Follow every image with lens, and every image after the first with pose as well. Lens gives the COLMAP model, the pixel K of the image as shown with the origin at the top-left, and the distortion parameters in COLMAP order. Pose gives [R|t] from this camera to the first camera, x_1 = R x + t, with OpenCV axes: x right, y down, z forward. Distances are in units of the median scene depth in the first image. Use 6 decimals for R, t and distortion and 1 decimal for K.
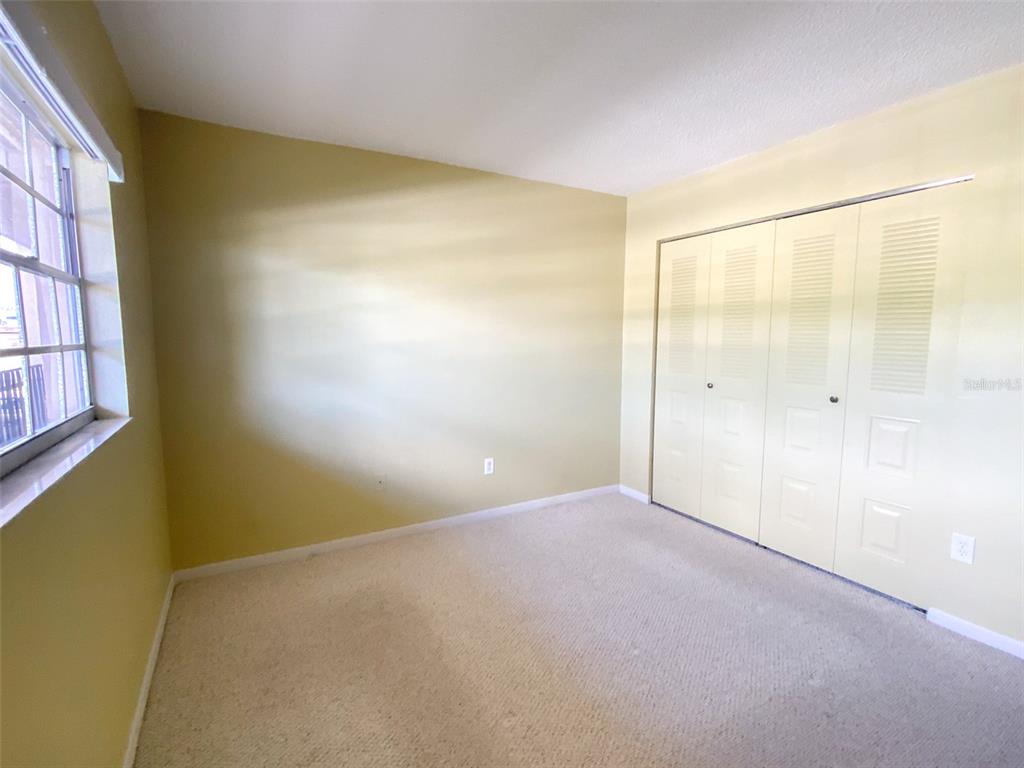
lens RADIAL K [[483.2, 0, 516.6], [0, 483.2, 385.4], [0, 0, 1]] dist [0.018655, -0.013690]
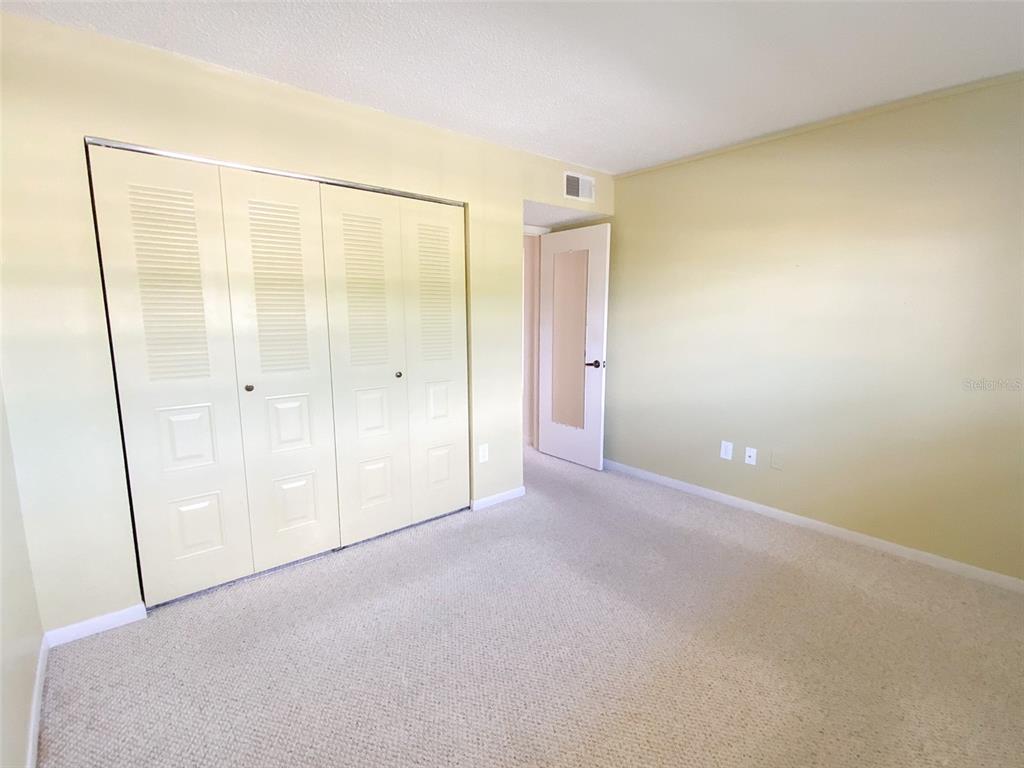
lens RADIAL K [[483.2, 0, 516.6], [0, 483.2, 385.4], [0, 0, 1]] dist [0.018655, -0.013690]
pose [[-0.181021, -0.138172, 0.973725, -0.400614], [0.112480, 0.980676, 0.160069, -0.078799], [-0.977026, 0.138500, -0.161982, 0.779908]]
